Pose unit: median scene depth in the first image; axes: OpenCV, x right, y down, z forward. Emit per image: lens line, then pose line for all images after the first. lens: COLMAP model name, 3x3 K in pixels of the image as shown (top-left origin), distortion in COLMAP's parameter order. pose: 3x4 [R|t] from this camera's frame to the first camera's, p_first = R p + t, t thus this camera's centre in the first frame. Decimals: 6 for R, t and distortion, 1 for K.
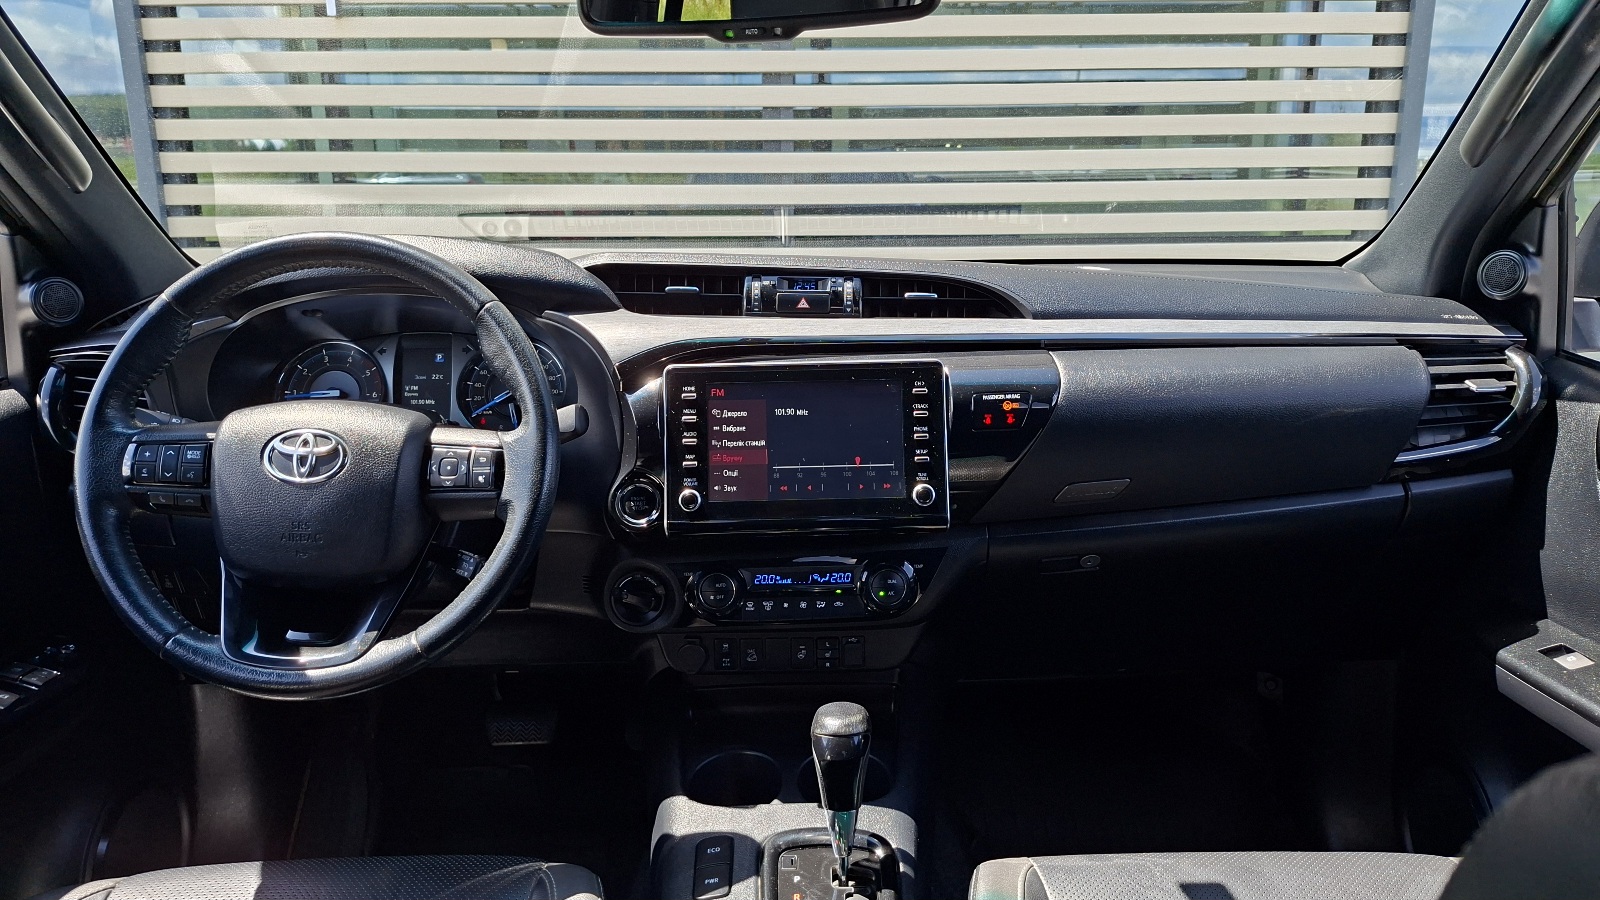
lens RADIAL K [[1137.0, 0, 823.3], [0, 1137.0, 419.0], [0, 0, 1]] dist [0.067348, -0.085708]
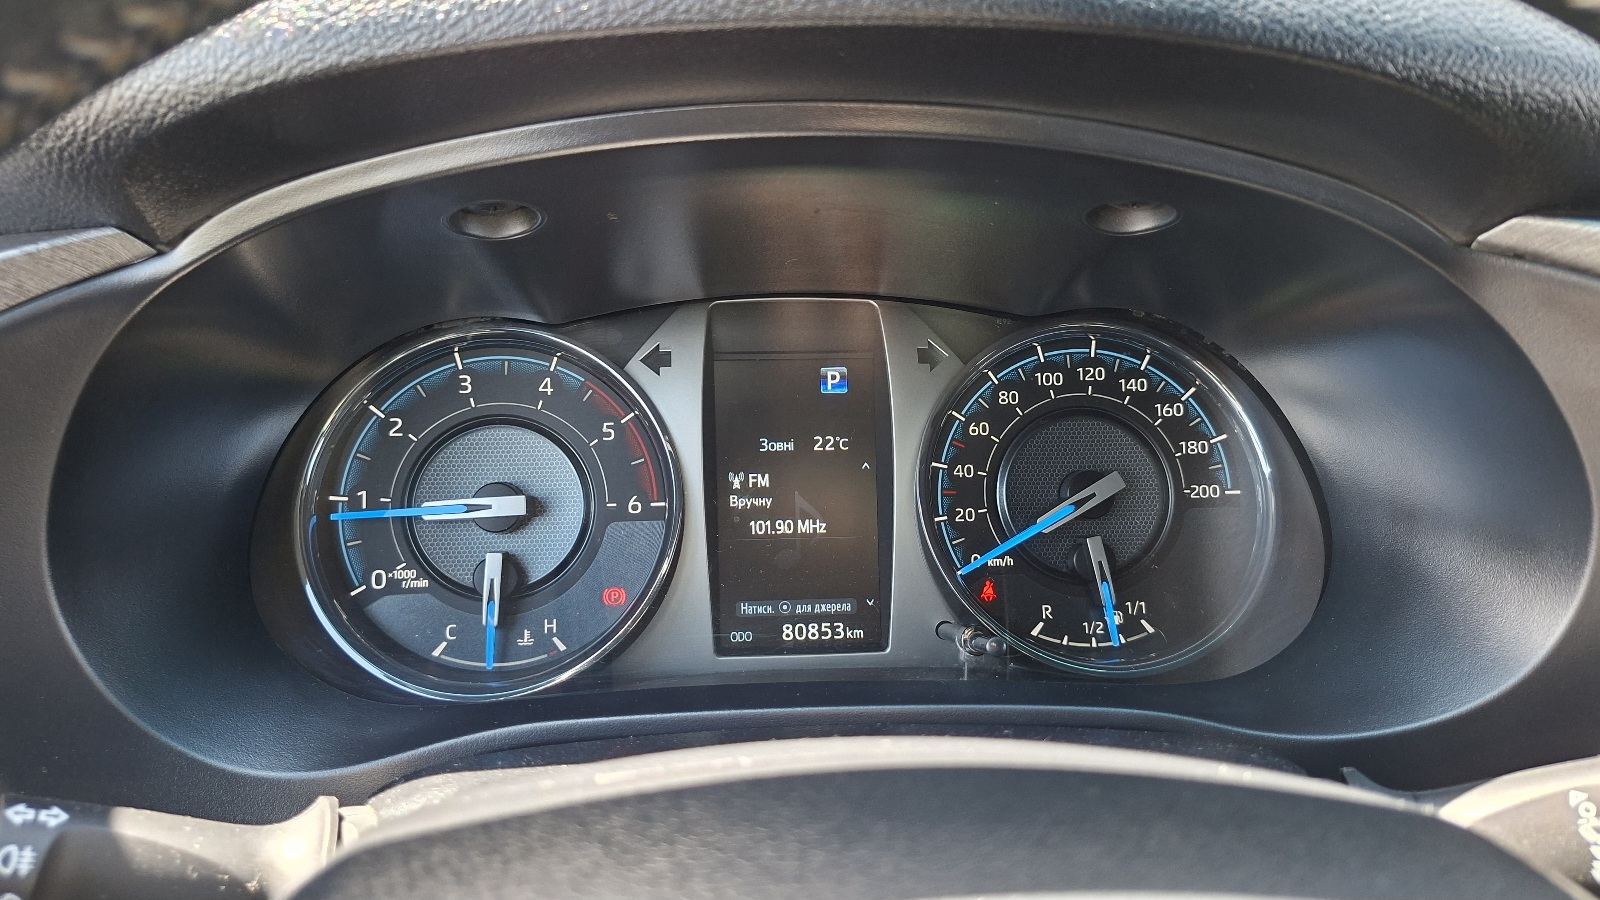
lens RADIAL K [[1137.0, 0, 801.7], [0, 1137.0, 448.7], [0, 0, 1]] dist [0.067348, -0.085708]
pose [[0.998269, 0.000369, 0.058809, -0.422100], [-0.004905, 0.997019, 0.077003, -0.068171], [-0.058606, -0.077158, 0.995295, 0.813117]]
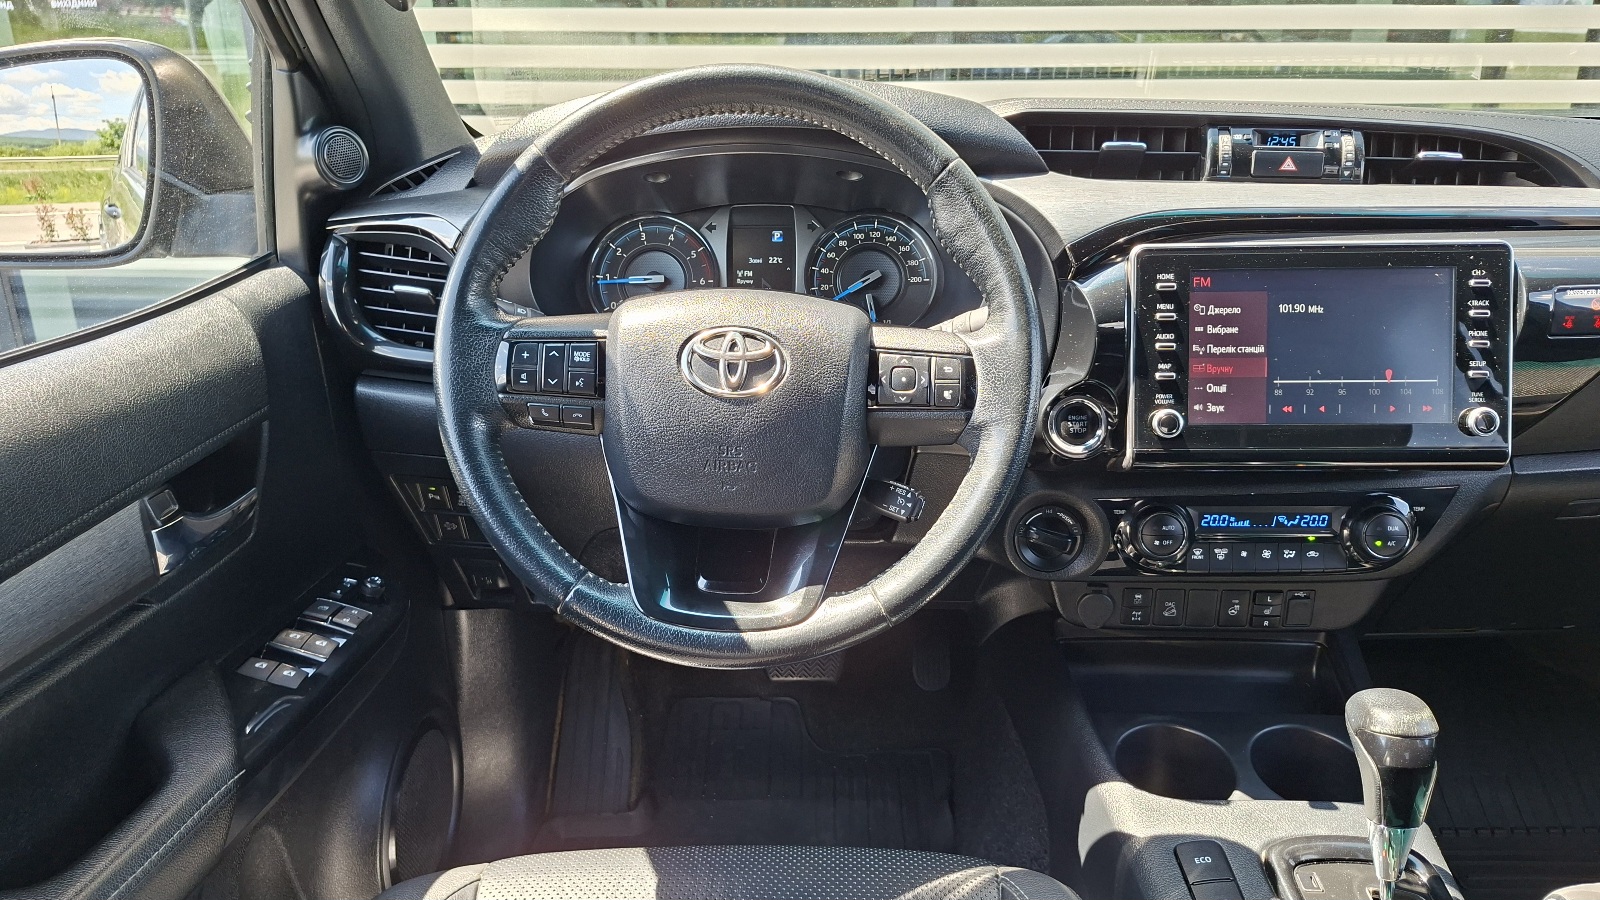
lens RADIAL K [[1137.0, 0, 798.5], [0, 1137.0, 444.4], [0, 0, 1]] dist [0.067348, -0.085708]
pose [[0.998307, 0.019125, -0.054924, -0.318541], [-0.012519, 0.992913, 0.118184, -0.002838], [0.056795, -0.117296, 0.991472, 0.210840]]
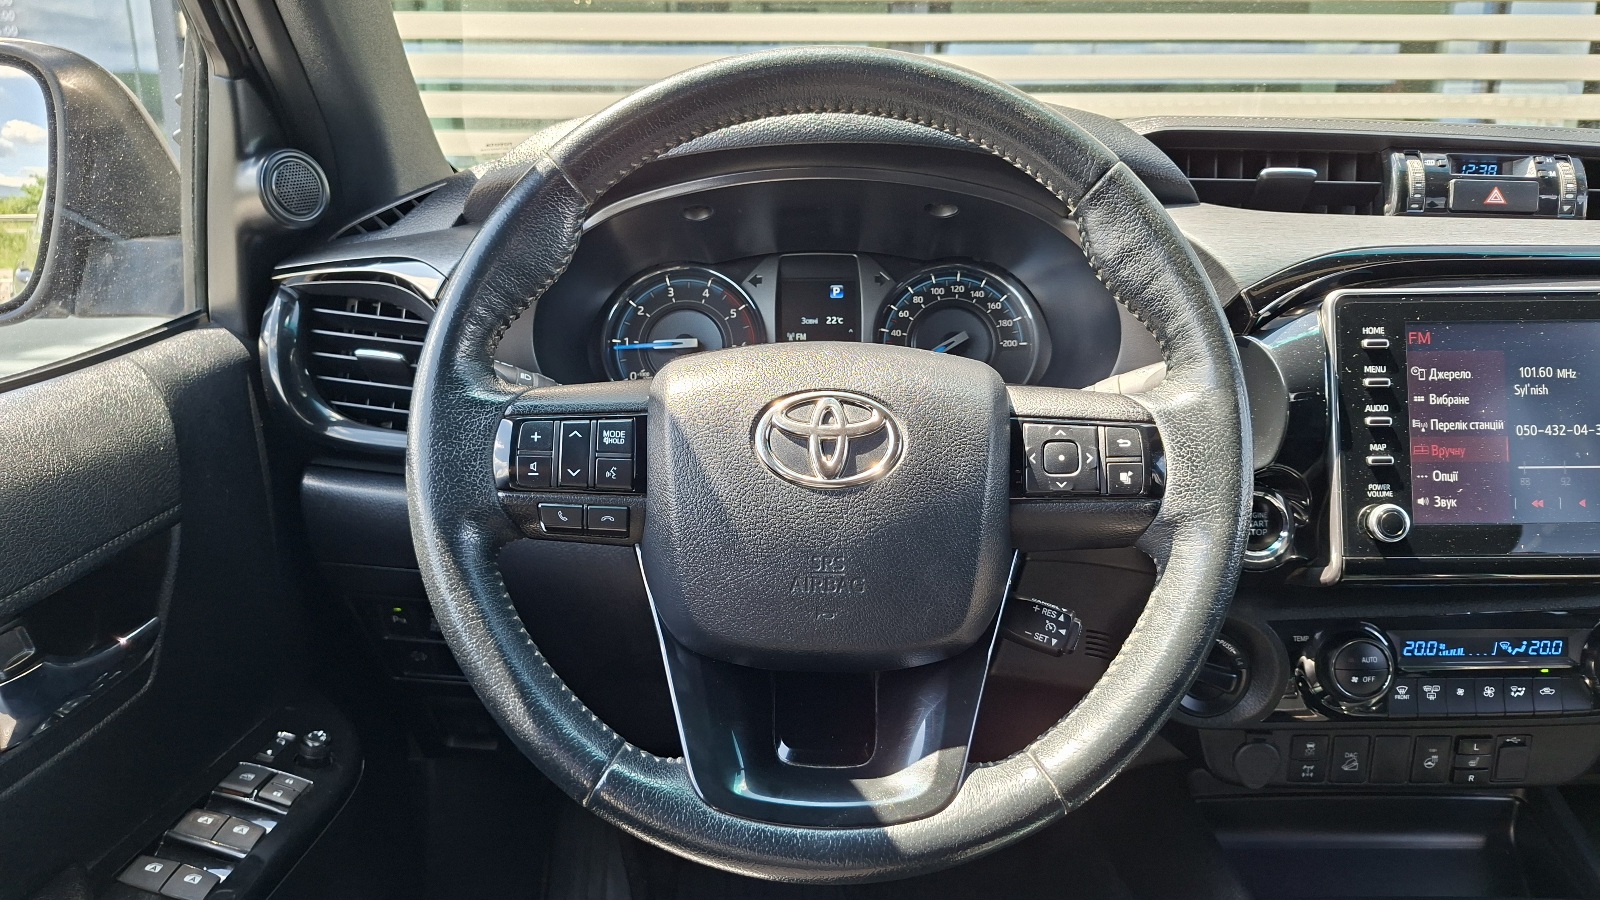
lens RADIAL K [[1137.0, 0, 796.5], [0, 1137.0, 434.5], [0, 0, 1]] dist [0.067348, -0.085708]
pose [[0.999540, 0.011353, -0.028122, -0.395743], [-0.010628, 0.999611, 0.025792, 0.014274], [0.028404, -0.025481, 0.999272, 0.398748]]
